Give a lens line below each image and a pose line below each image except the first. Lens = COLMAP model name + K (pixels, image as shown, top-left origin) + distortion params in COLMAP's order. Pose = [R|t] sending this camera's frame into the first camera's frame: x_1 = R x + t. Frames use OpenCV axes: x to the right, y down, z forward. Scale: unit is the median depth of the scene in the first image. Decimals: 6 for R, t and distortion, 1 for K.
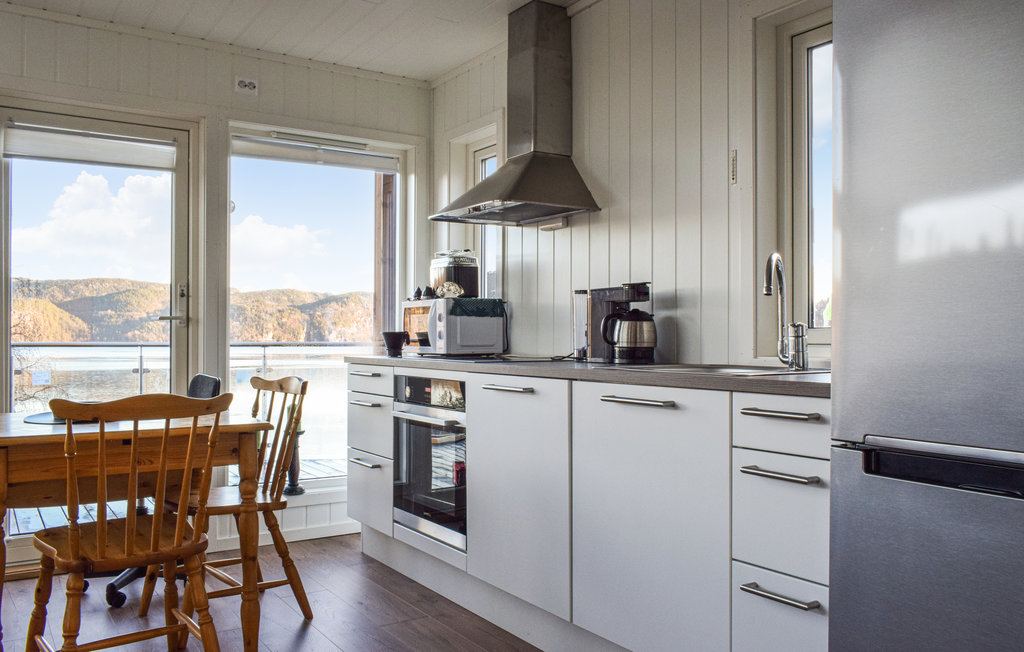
lens RADIAL K [[833.9, 0, 527.7], [0, 833.9, 328.8], [0, 0, 1]] dist [-0.007851, -0.001306]
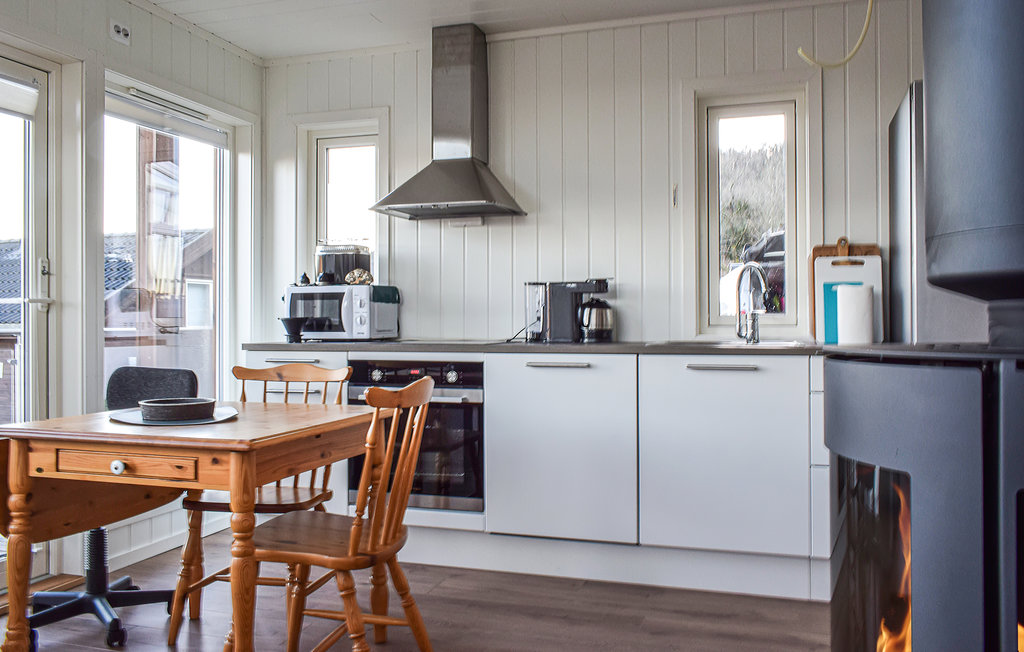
lens RADIAL K [[810.1, 0, 527.4], [0, 810.1, 314.6], [0, 0, 1]] dist [0.000559, 0.001687]
pose [[0.778915, 0.000908, 0.627128, -0.680273], [-0.001484, 0.999999, 0.000394, -0.000510], [-0.627127, -0.001238, 0.778916, 0.105111]]
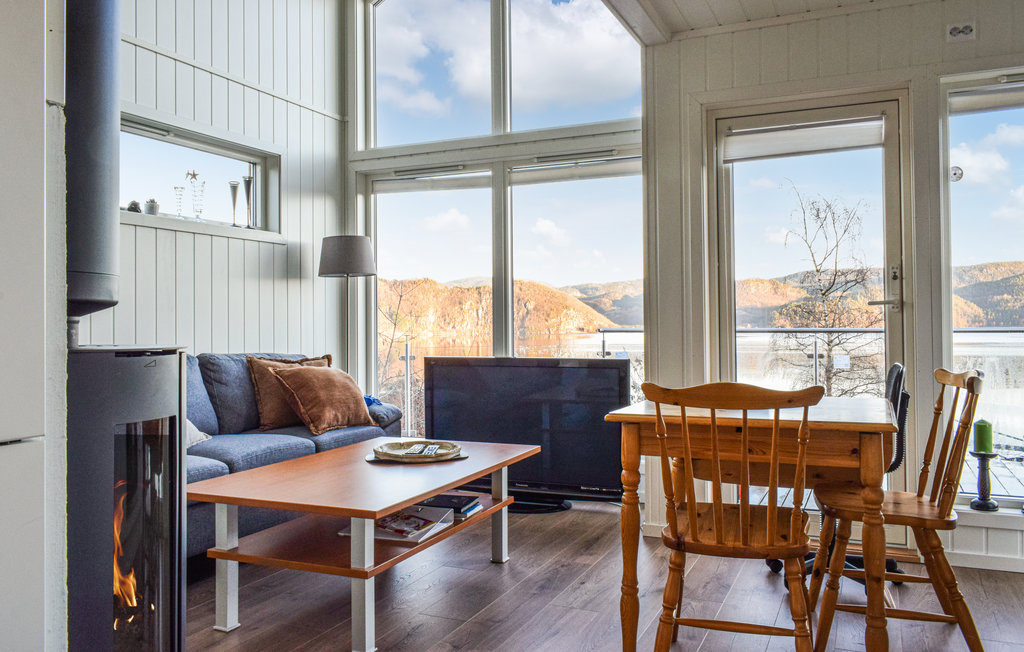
lens RADIAL K [[817.1, 0, 513.9], [0, 817.1, 310.4], [0, 0, 1]] dist [-0.001723, 0.002164]
pose [[0.534310, -0.022683, -0.844984, 0.158797], [0.018511, 0.999714, -0.015131, 0.002558], [0.845086, -0.007556, 0.534577, 0.192396]]
